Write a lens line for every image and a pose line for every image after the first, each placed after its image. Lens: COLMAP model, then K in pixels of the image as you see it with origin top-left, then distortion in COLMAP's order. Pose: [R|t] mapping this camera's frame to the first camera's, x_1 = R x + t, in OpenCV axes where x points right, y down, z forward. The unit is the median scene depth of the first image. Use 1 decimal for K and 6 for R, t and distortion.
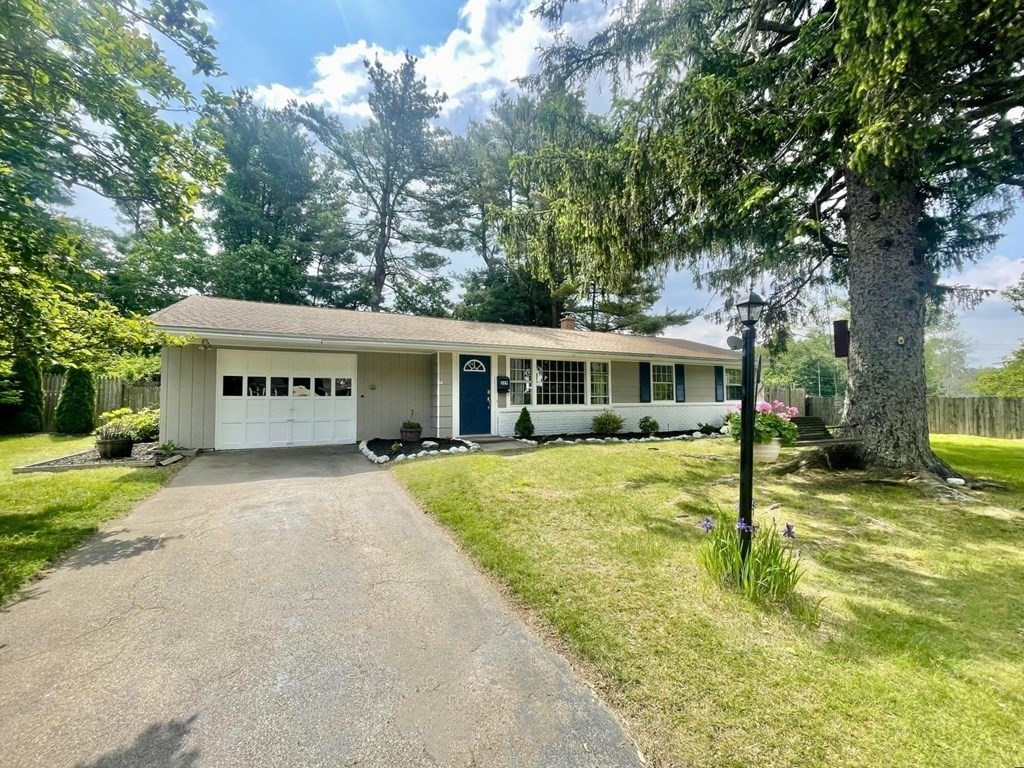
lens RADIAL K [[413.7, 0, 503.3], [0, 413.7, 382.7], [0, 0, 1]] dist [-0.001333, 0.001427]
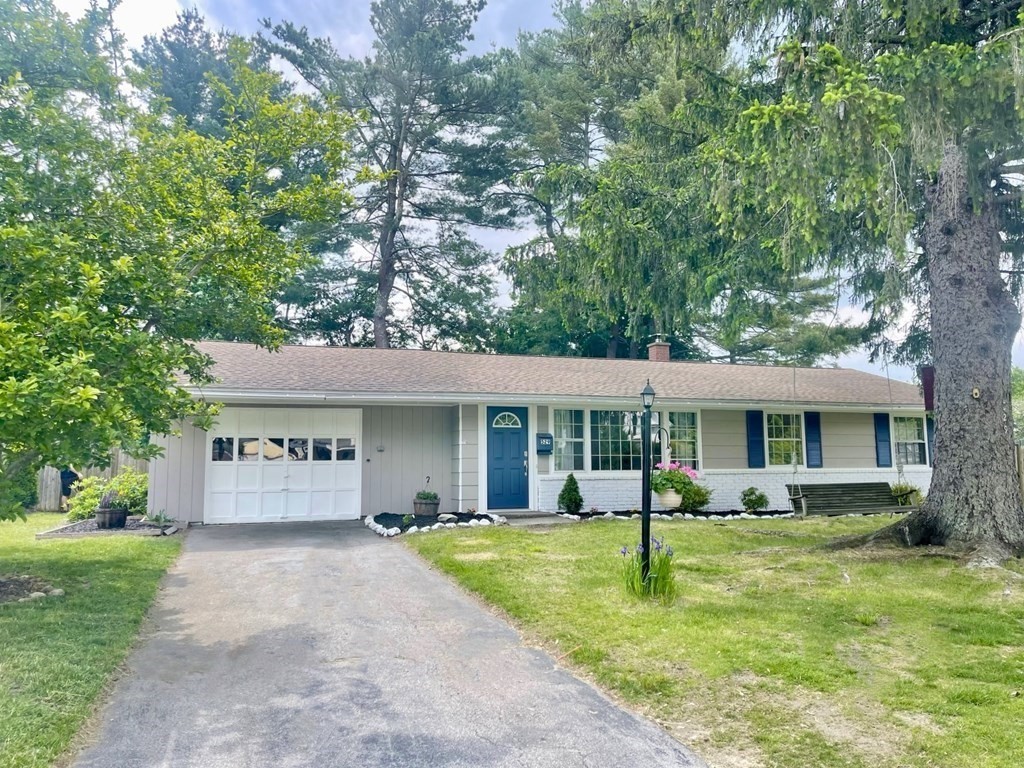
lens RADIAL K [[782.4, 0, 512.0], [0, 782.4, 385.0], [0, 0, 1]] dist [0.045561, -0.043444]
pose [[0.991665, -0.016676, -0.127760, 0.129226], [0.008746, 0.998014, -0.062385, -0.015209], [0.128547, 0.060748, 0.989841, -0.463314]]
